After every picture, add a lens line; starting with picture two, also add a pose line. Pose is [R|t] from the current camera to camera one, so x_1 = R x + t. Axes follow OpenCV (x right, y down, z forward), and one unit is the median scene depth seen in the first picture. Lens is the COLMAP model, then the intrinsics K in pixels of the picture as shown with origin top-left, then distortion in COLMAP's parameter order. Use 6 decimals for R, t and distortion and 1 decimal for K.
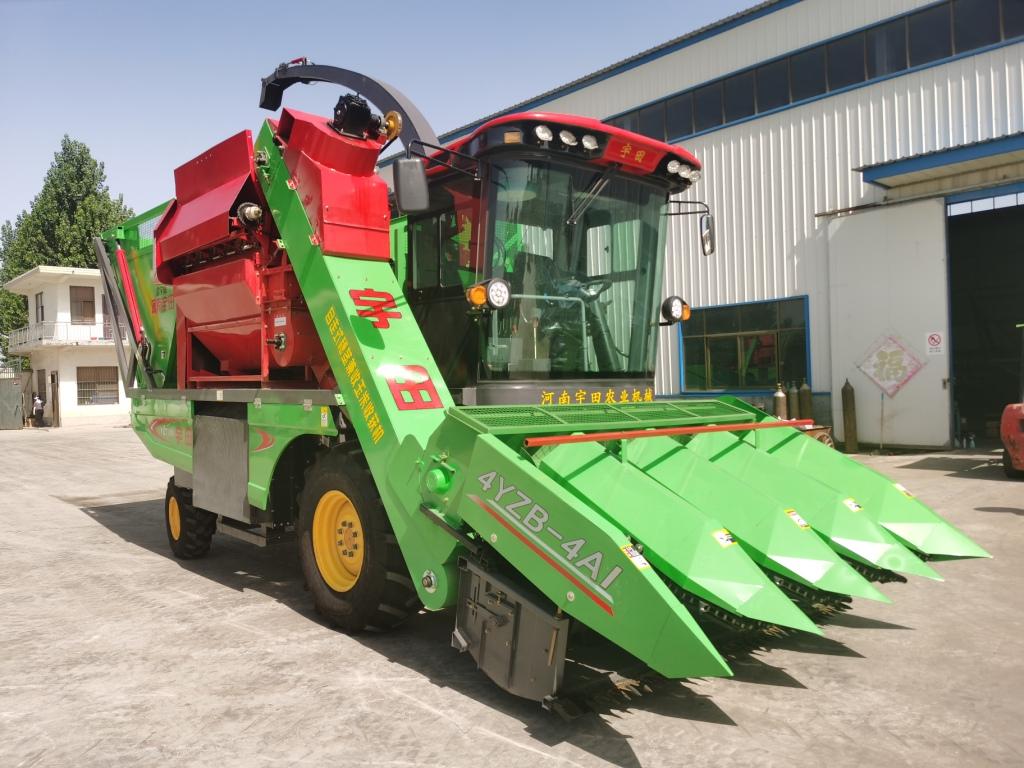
lens RADIAL K [[796.9, 0, 512.0], [0, 796.9, 384.0], [0, 0, 1]] dist [0.039334, -0.056503]
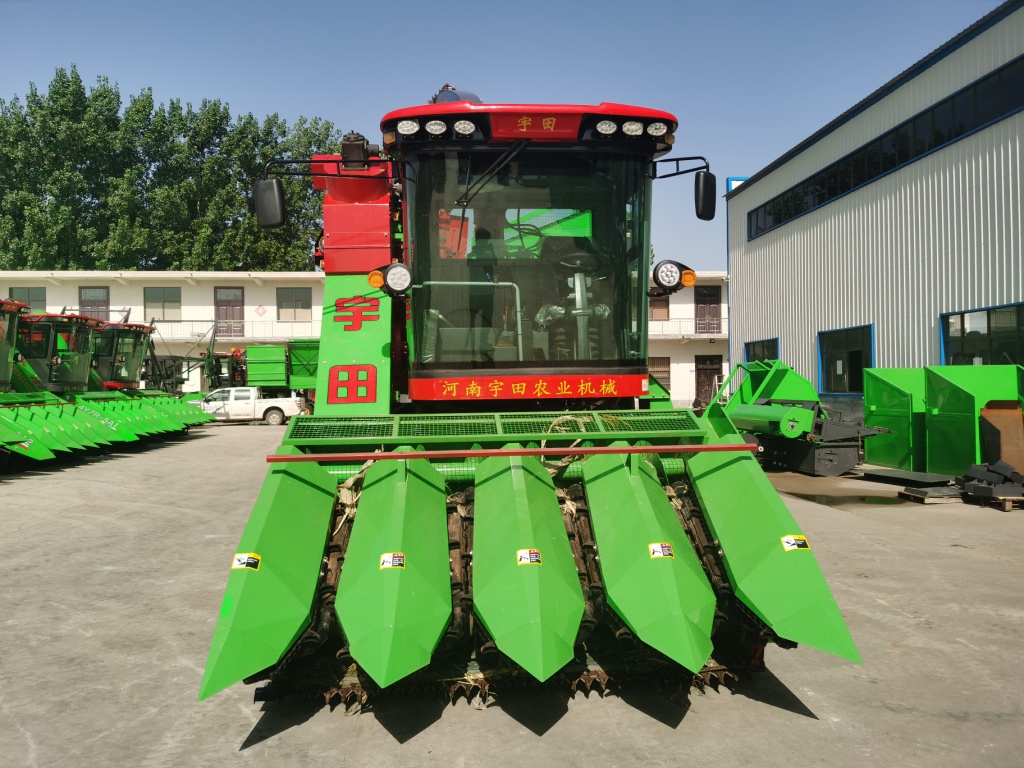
lens RADIAL K [[796.9, 0, 512.0], [0, 796.9, 384.0], [0, 0, 1]] dist [0.039334, -0.056503]
pose [[0.779159, 0.025624, -0.626302, 0.244706], [-0.017729, 0.999665, 0.018843, -0.008784], [0.626575, -0.003578, 0.779353, 0.132794]]
